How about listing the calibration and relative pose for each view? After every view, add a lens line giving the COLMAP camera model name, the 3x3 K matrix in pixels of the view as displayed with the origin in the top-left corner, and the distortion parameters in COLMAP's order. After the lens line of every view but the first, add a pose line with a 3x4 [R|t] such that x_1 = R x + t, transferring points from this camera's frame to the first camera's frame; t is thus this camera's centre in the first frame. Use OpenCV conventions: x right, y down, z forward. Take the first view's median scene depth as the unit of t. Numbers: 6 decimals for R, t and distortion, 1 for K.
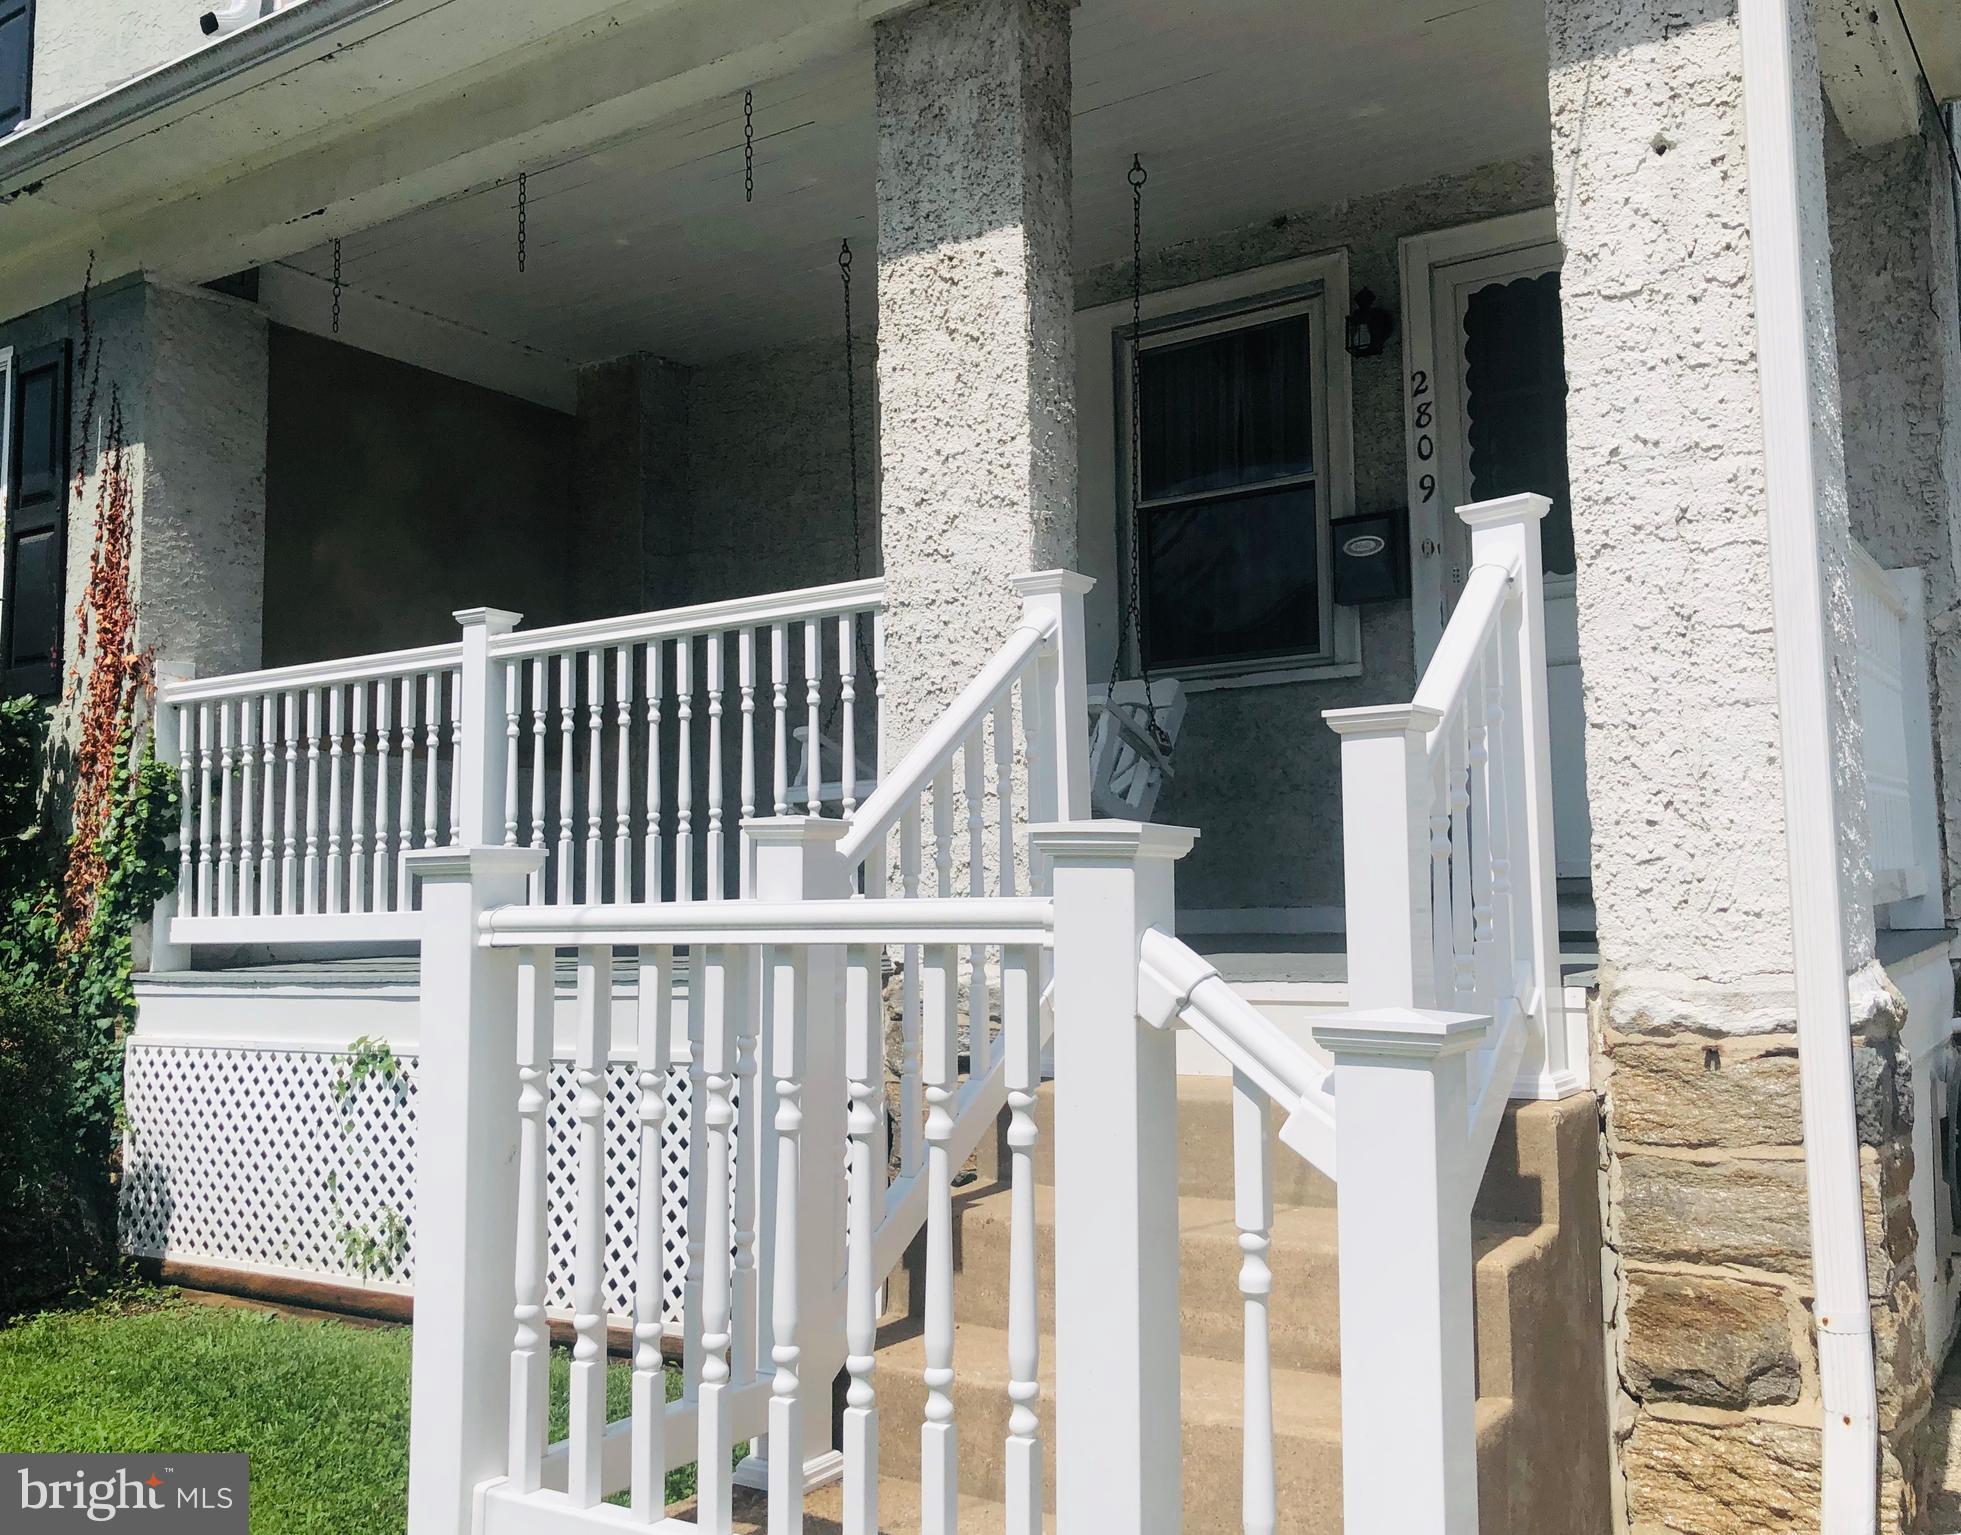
lens RADIAL K [[1849.9, 0, 980.5], [0, 1849.9, 767.5], [0, 0, 1]] dist [0.012764, 0.002846]
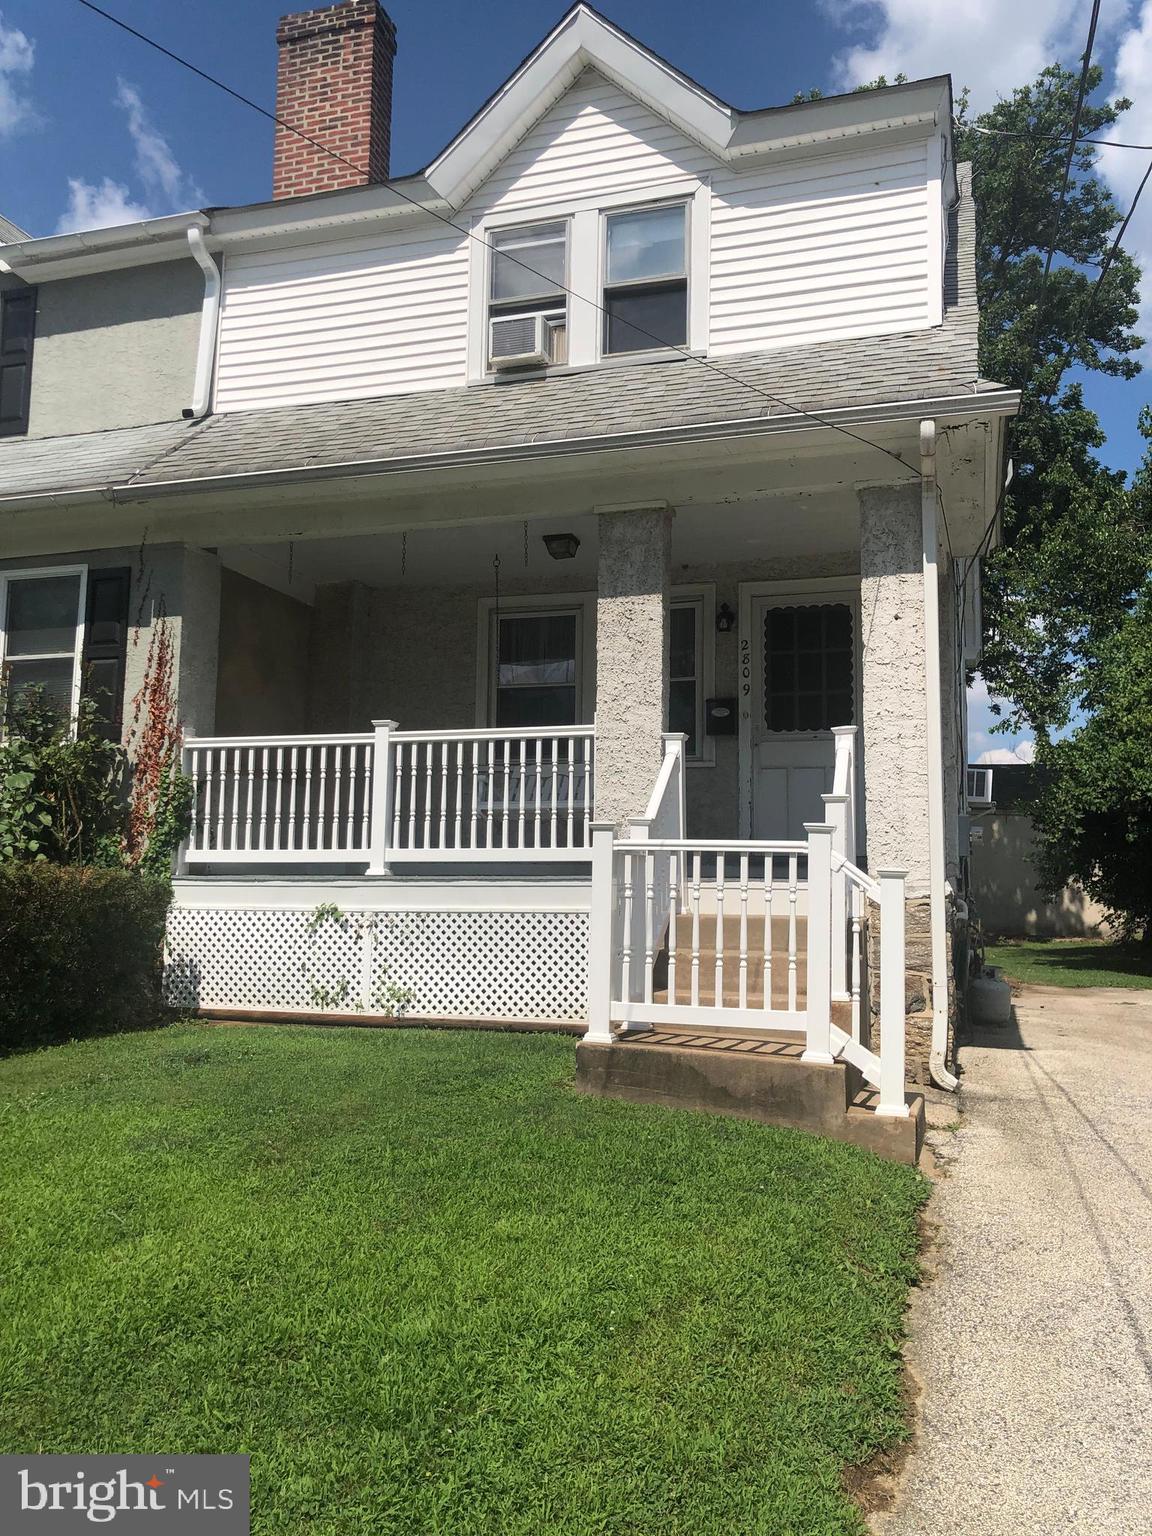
lens RADIAL K [[1277.9, 0, 576.0], [0, 1277.9, 768.0], [0, 0, 1]] dist [0.129876, -0.232041]
pose [[0.964265, 0.055423, 0.259076, -0.450114], [-0.051174, 0.998422, -0.023123, -0.001161], [-0.259949, 0.009039, 0.965580, -0.612359]]
